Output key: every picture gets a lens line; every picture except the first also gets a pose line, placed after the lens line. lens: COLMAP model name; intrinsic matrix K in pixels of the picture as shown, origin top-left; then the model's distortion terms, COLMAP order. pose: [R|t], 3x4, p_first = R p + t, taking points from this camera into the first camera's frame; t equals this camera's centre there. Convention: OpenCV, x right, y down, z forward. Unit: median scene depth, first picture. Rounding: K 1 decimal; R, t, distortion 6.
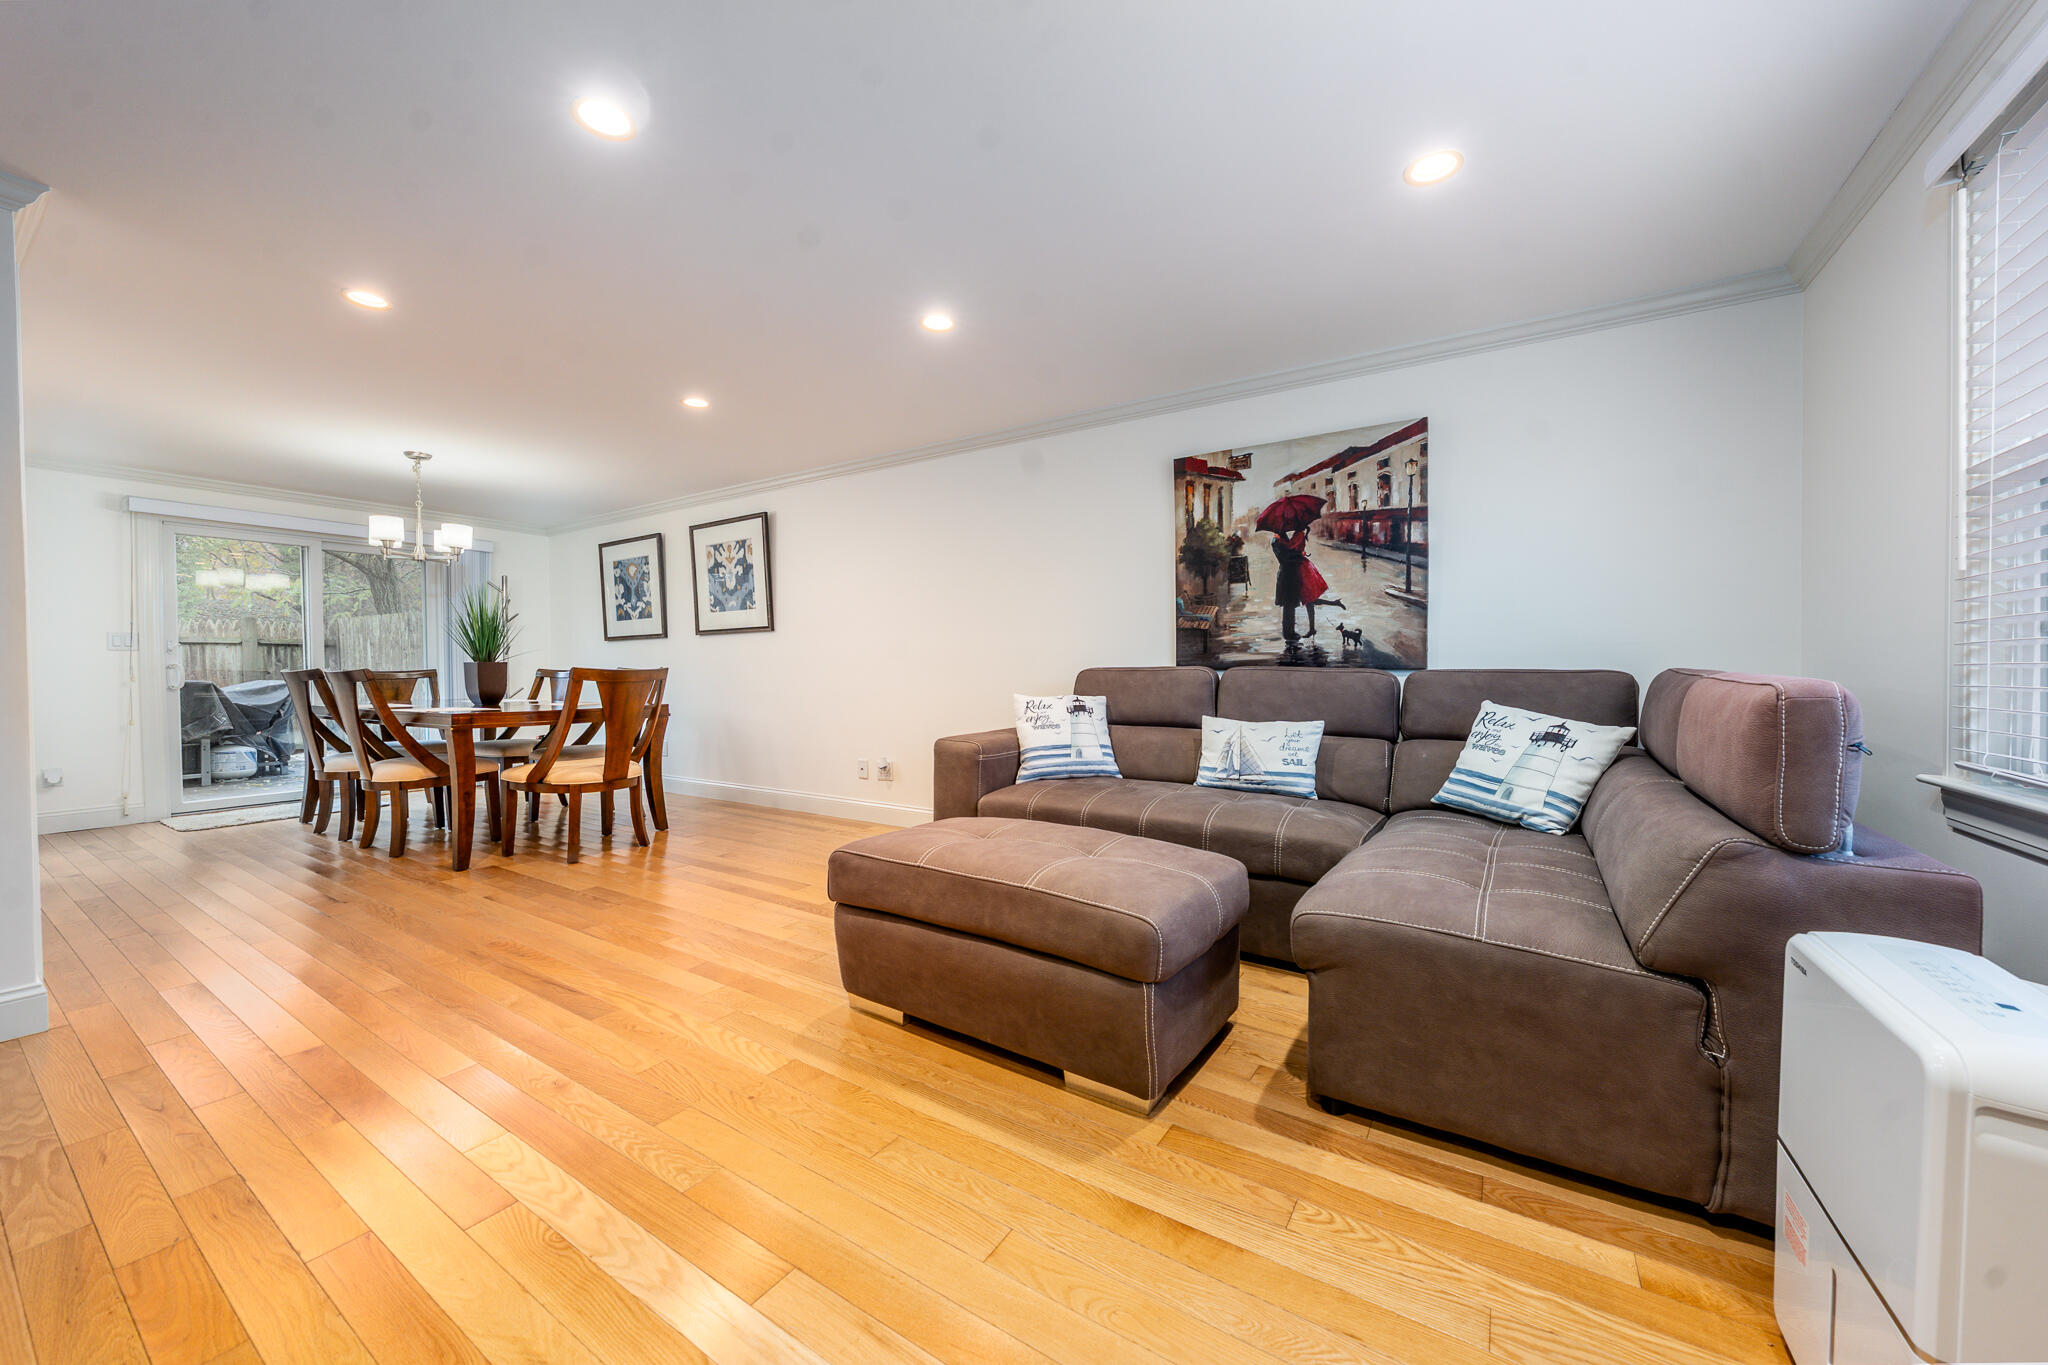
lens RADIAL K [[654.0, 0, 1024.0], [0, 654.0, 682.5], [0, 0, 1]] dist [0.000409, 0.000077]
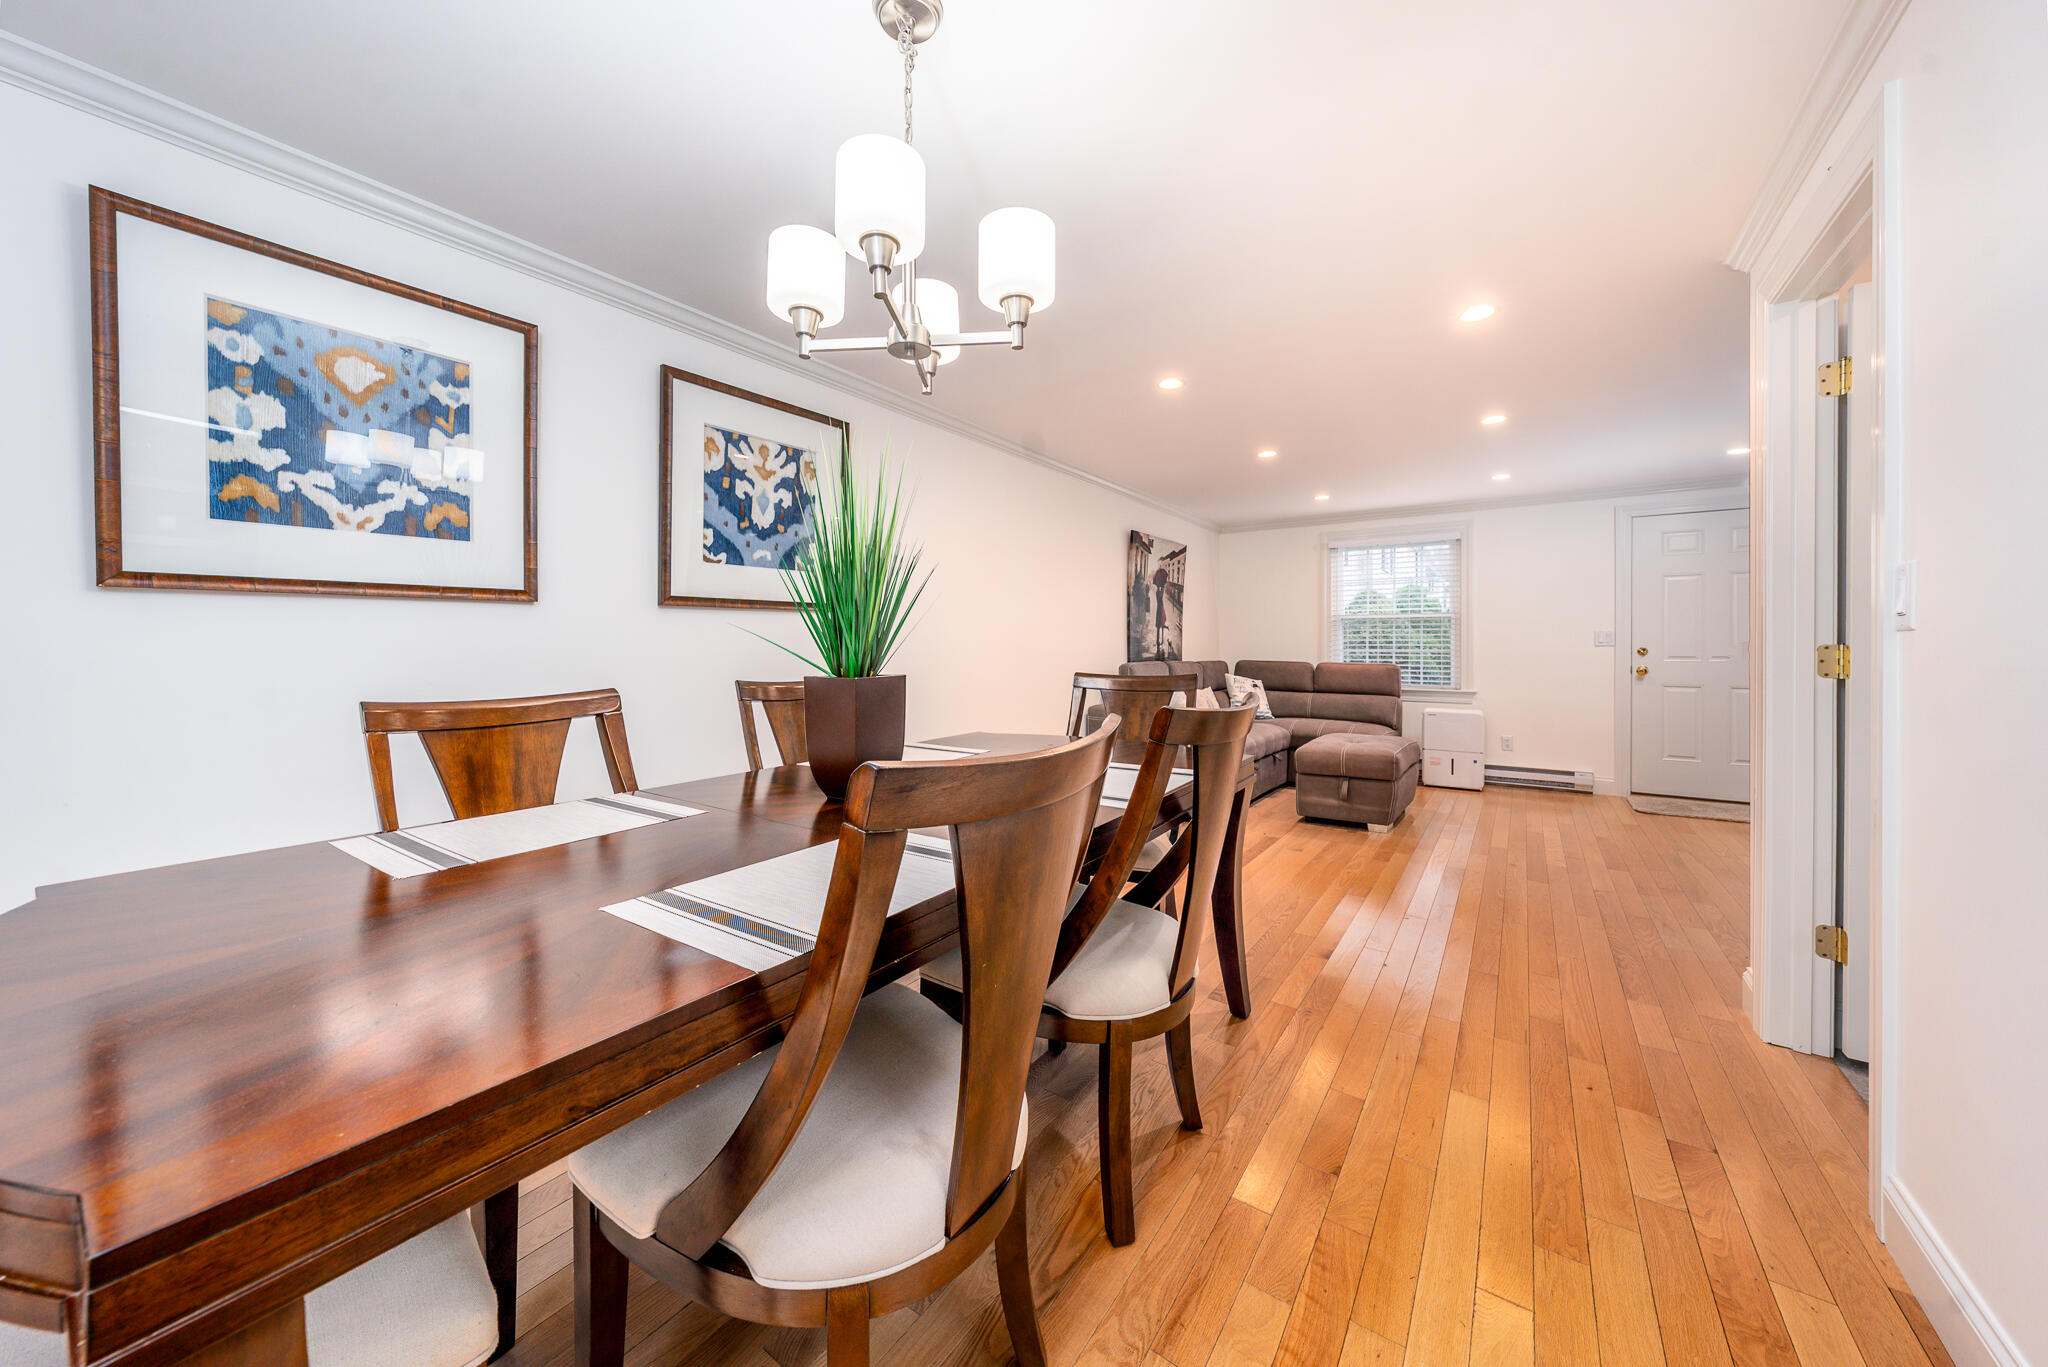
lens RADIAL K [[727.7, 0, 1015.3], [0, 727.7, 653.6], [0, 0, 1]] dist [-0.002362, -0.000460]
pose [[0.097827, -0.005637, 0.995187, -0.940584], [0.021842, 0.999755, 0.003516, -0.033654], [-0.994964, 0.021393, 0.097926, 0.678522]]
